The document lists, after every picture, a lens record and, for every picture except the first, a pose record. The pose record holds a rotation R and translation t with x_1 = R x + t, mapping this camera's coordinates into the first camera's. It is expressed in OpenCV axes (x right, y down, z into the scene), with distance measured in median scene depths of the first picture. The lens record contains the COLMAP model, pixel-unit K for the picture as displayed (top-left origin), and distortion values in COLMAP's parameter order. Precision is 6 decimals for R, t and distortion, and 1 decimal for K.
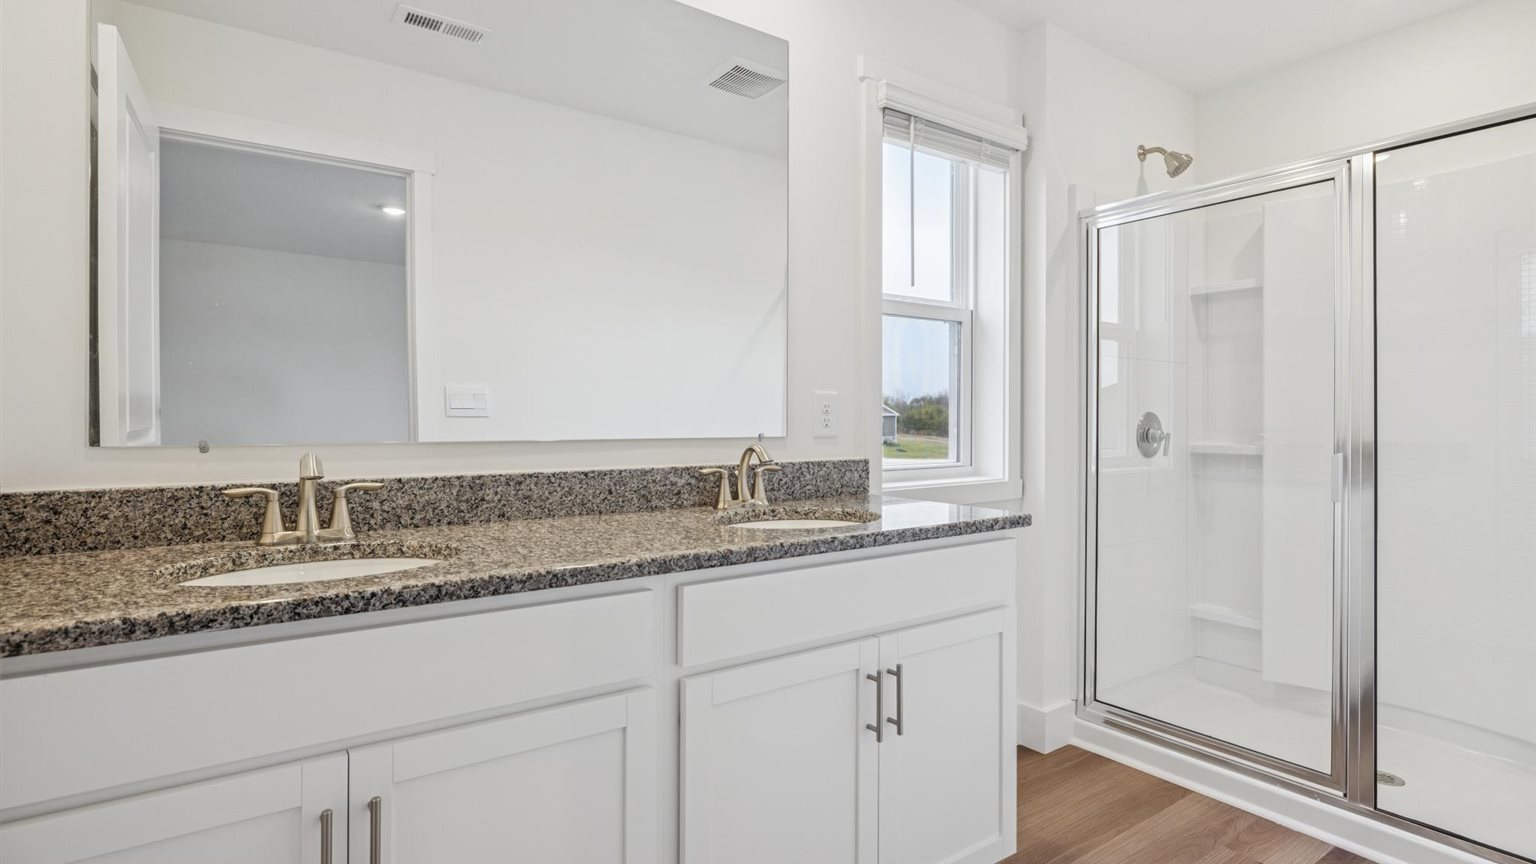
lens RADIAL K [[765.0, 0, 768.0], [0, 765.0, 432.0], [0, 0, 1]] dist [-0.053764, 0.000101]
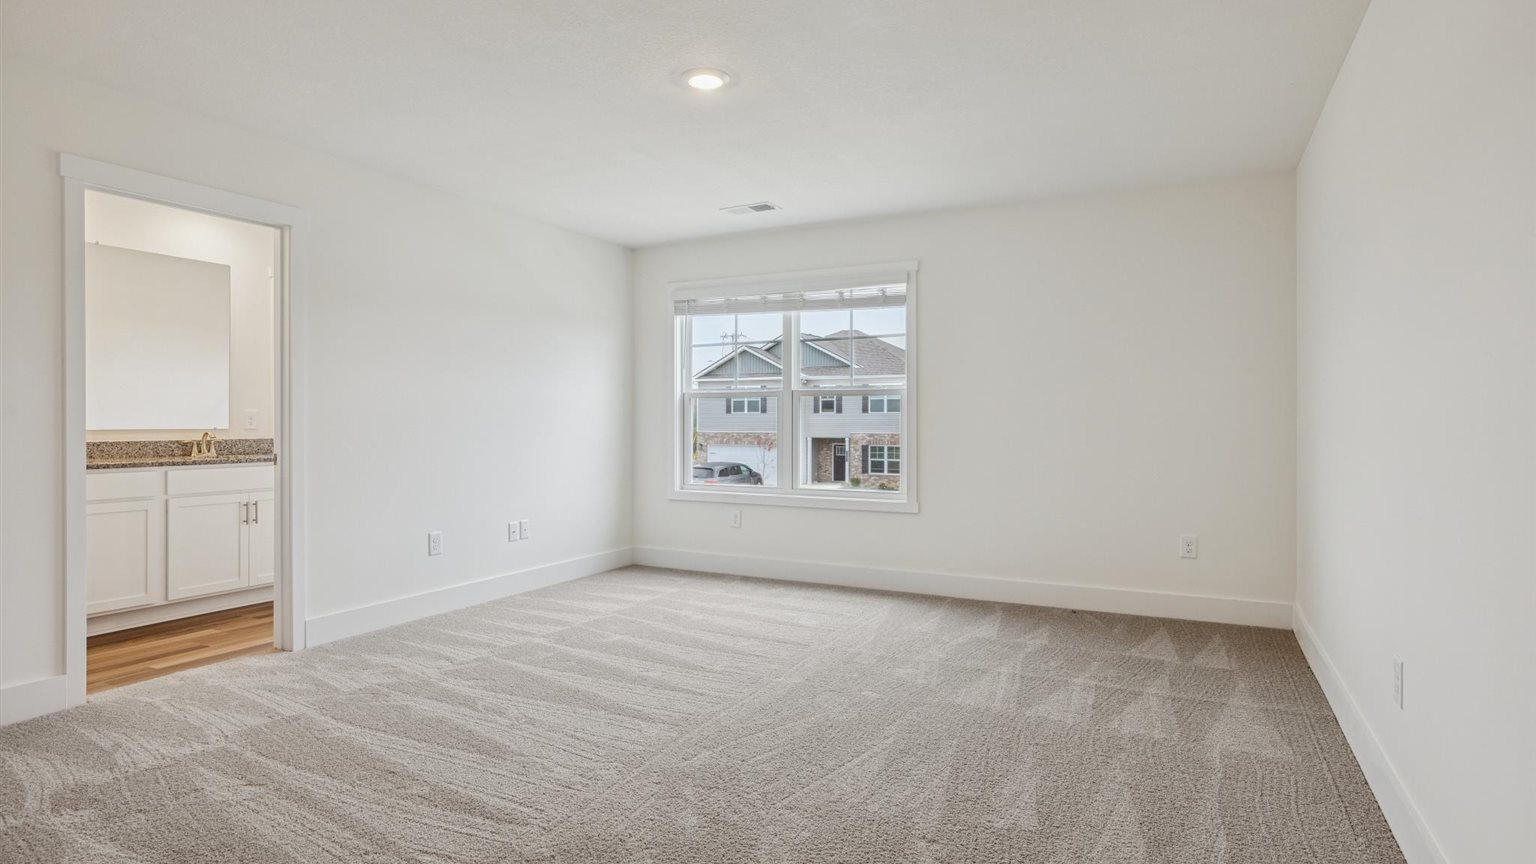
lens RADIAL K [[799.8, 0, 766.9], [0, 799.8, 427.7], [0, 0, 1]] dist [0.001616, 0.000310]
pose [[0.887497, 0.000178, 0.460813, 0.147214], [0.001468, 0.999994, -0.003213, 0.005017], [-0.460811, 0.003528, 0.887491, -0.818311]]
